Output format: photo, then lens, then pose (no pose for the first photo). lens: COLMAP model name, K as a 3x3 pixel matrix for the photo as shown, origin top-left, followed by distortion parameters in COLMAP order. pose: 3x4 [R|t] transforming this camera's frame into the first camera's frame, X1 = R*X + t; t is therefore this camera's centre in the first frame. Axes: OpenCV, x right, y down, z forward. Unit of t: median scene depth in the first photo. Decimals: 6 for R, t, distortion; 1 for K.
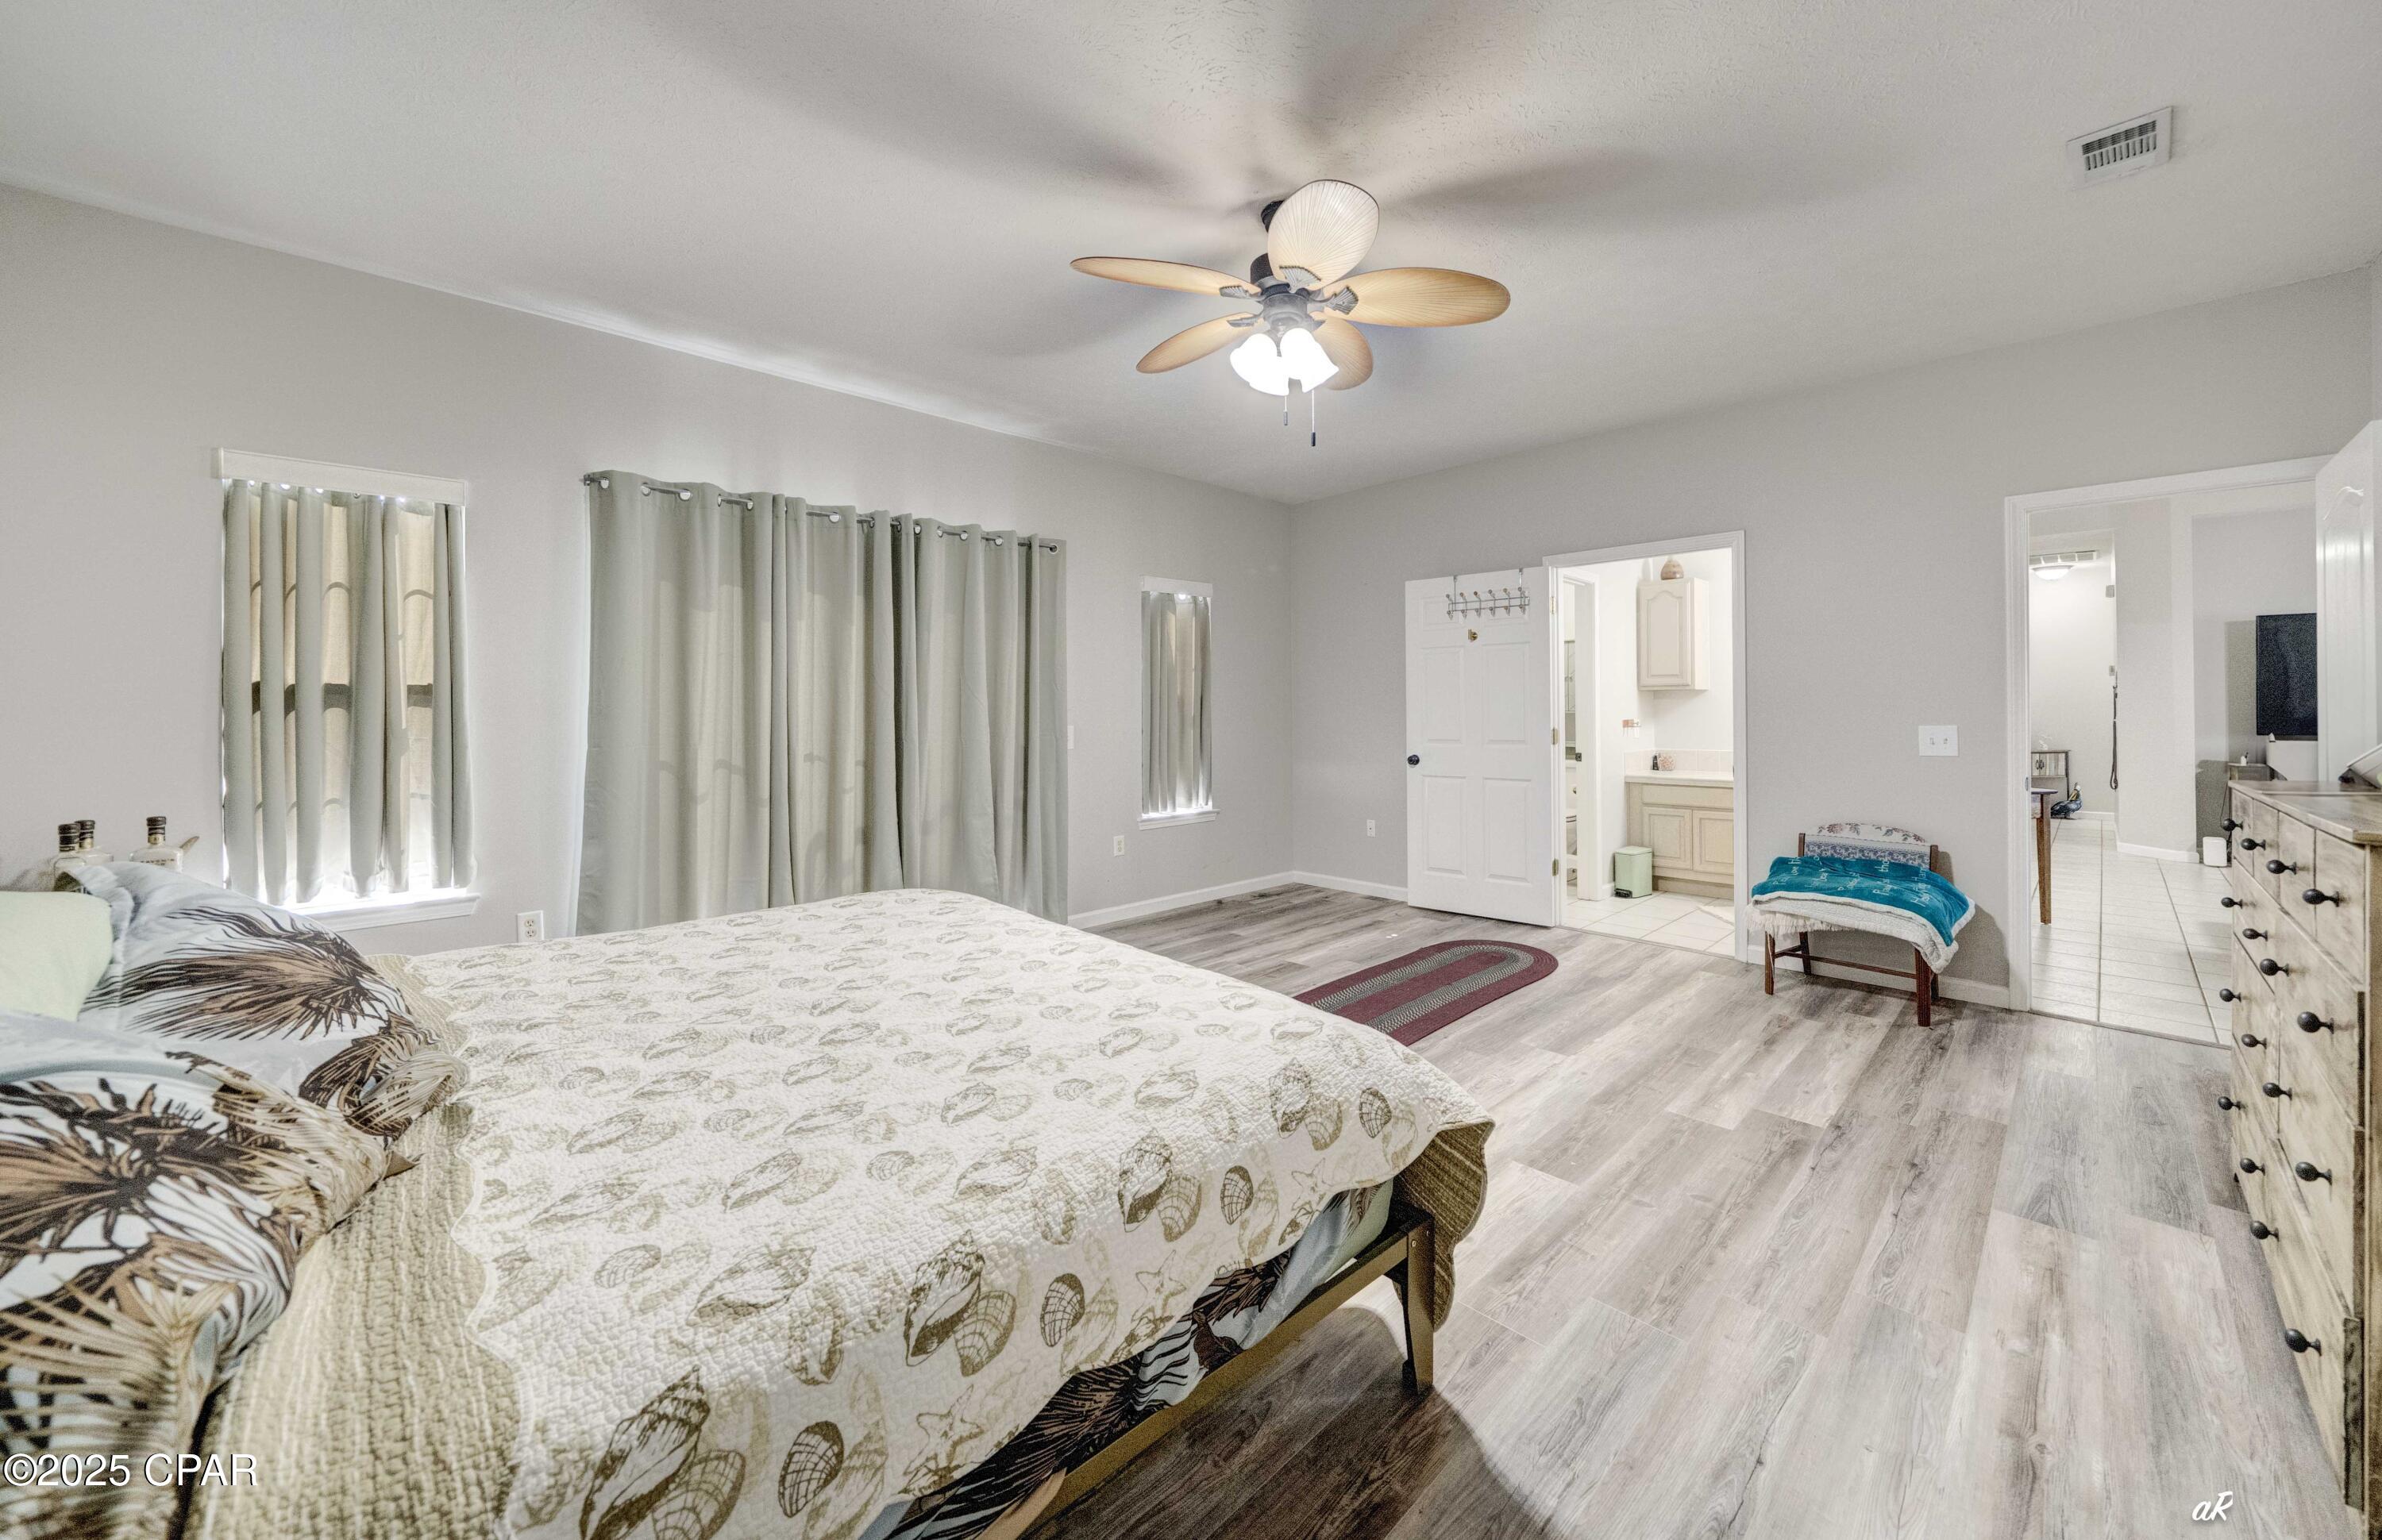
lens RADIAL K [[871.8, 0, 1259.2], [0, 871.8, 709.3], [0, 0, 1]] dist [-0.006468, 0.000062]
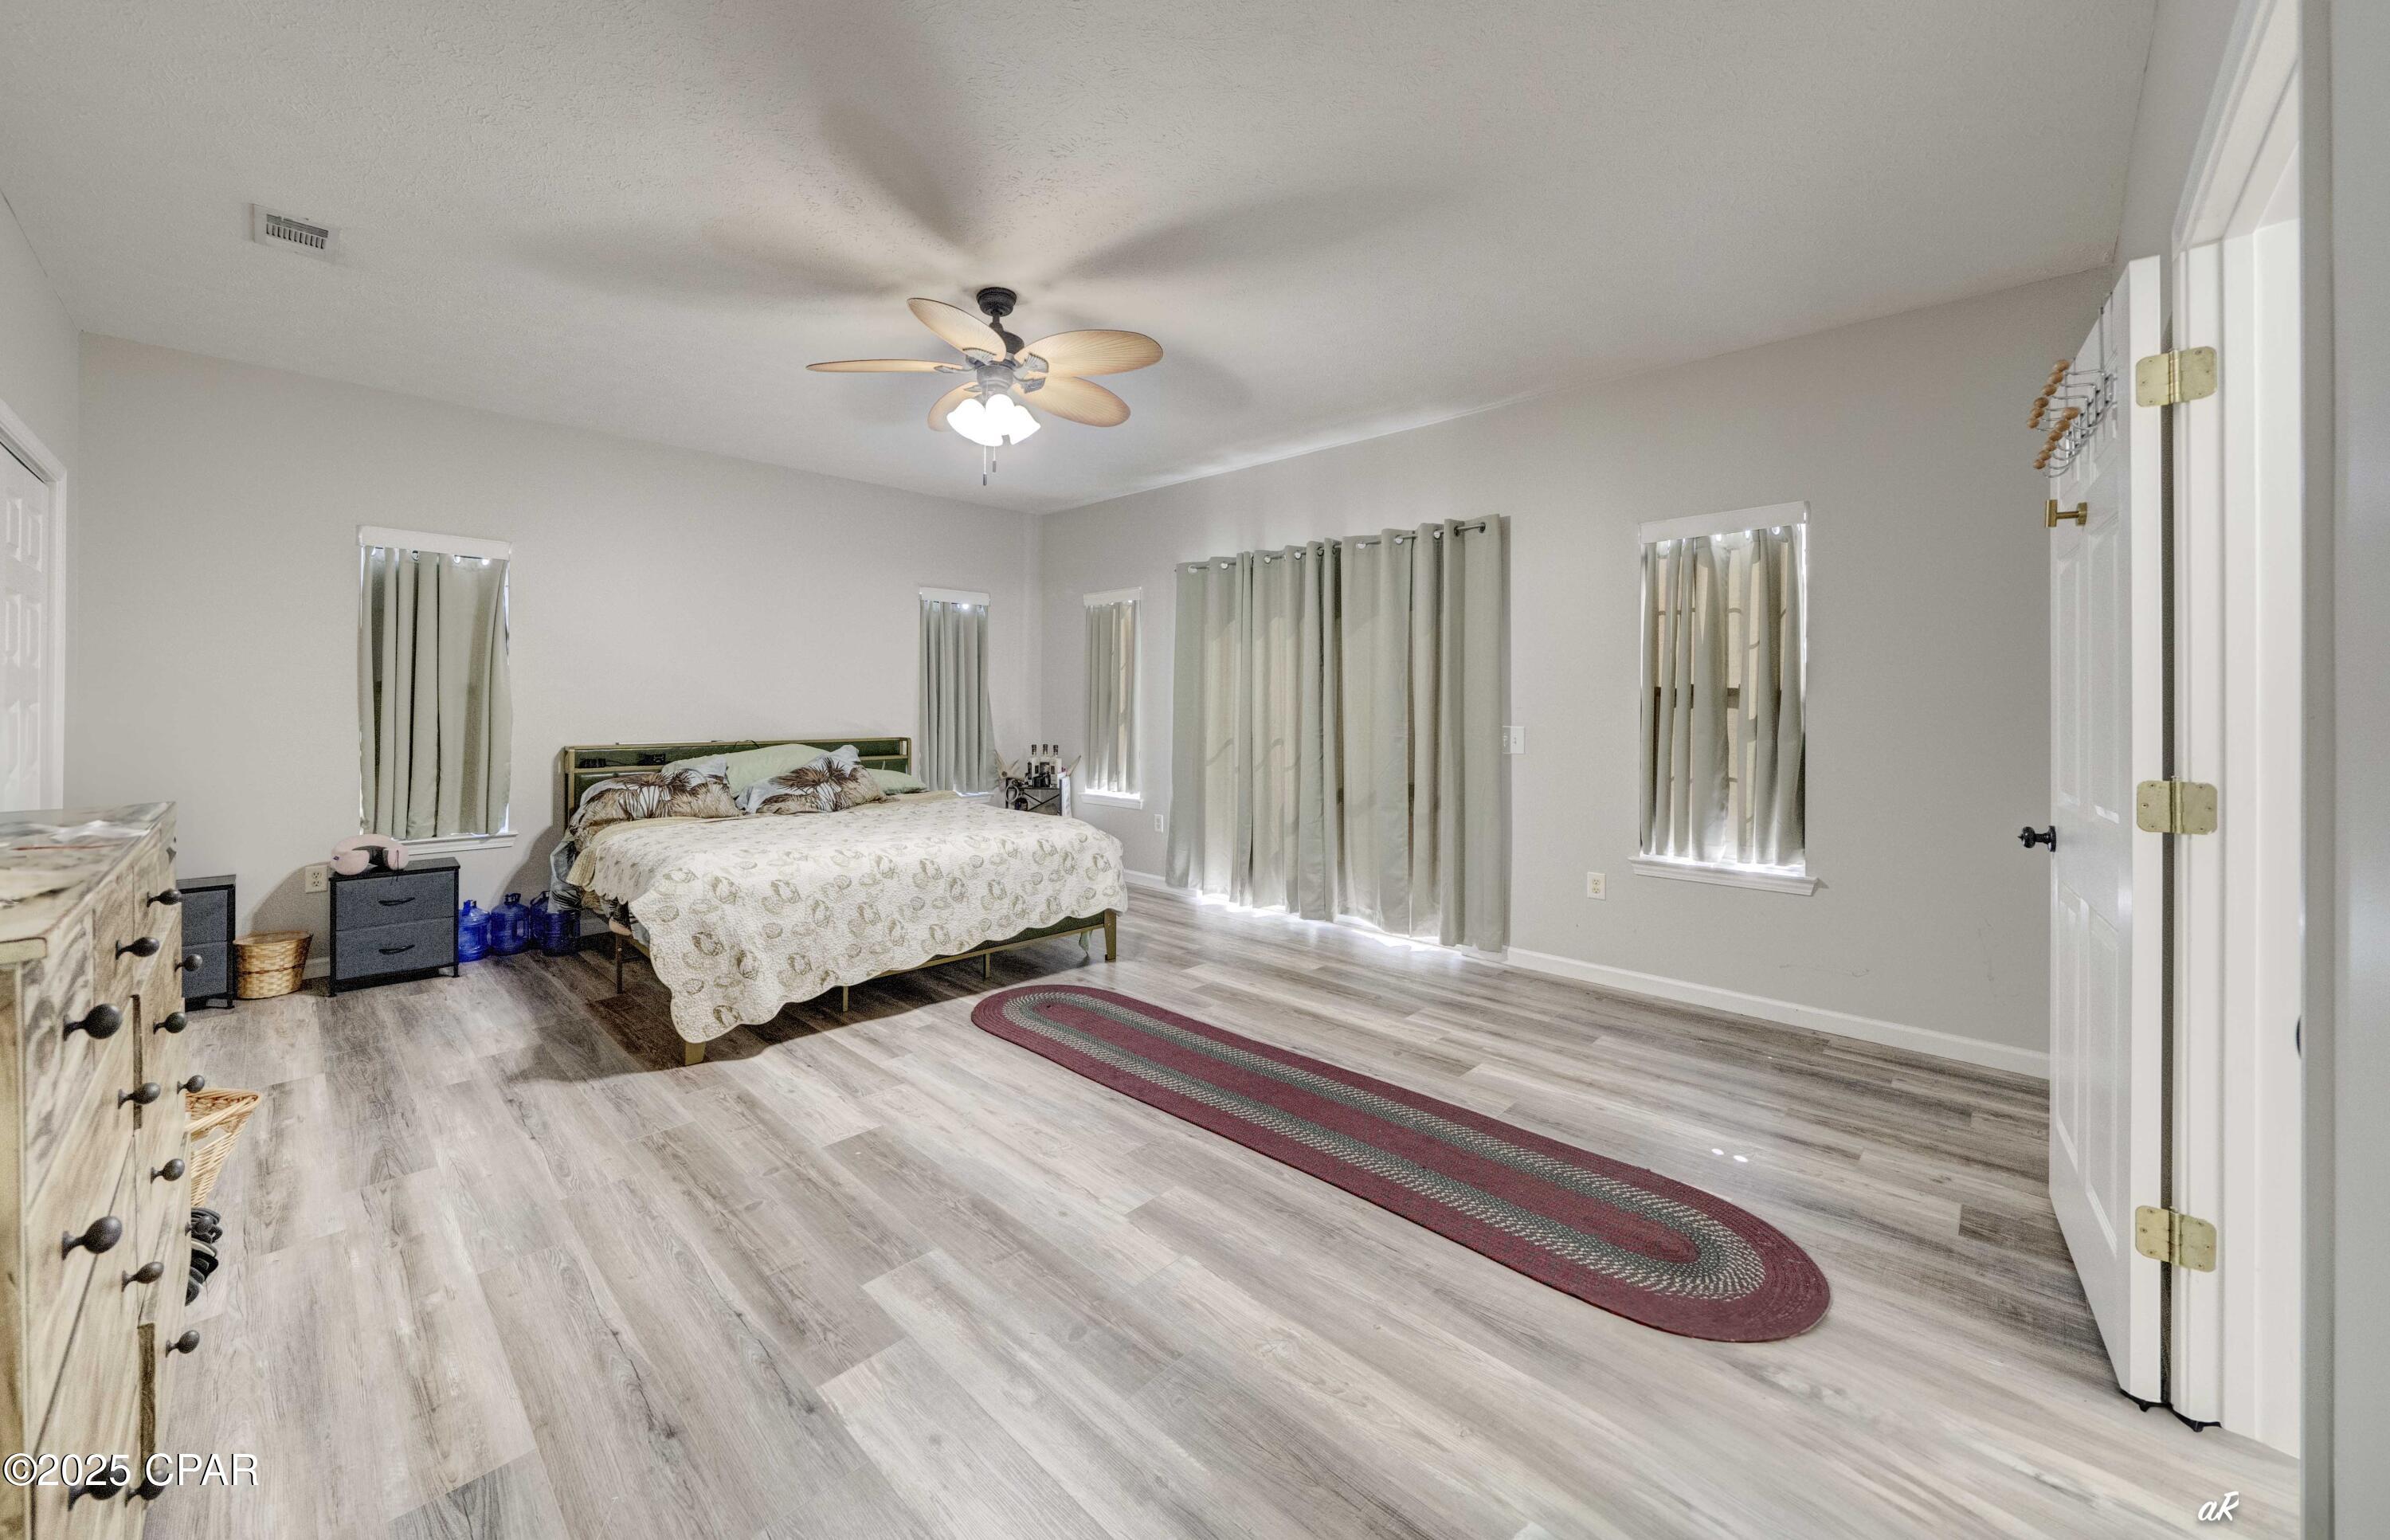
lens RADIAL K [[874.8, 0, 1124.0], [0, 874.8, 706.1], [0, 0, 1]] dist [-0.006468, 0.000062]
pose [[-0.031842, 0.005667, -0.999477, 1.019109], [-0.004958, 0.999971, 0.005827, -0.006528], [0.999481, 0.005141, -0.031813, 0.998886]]
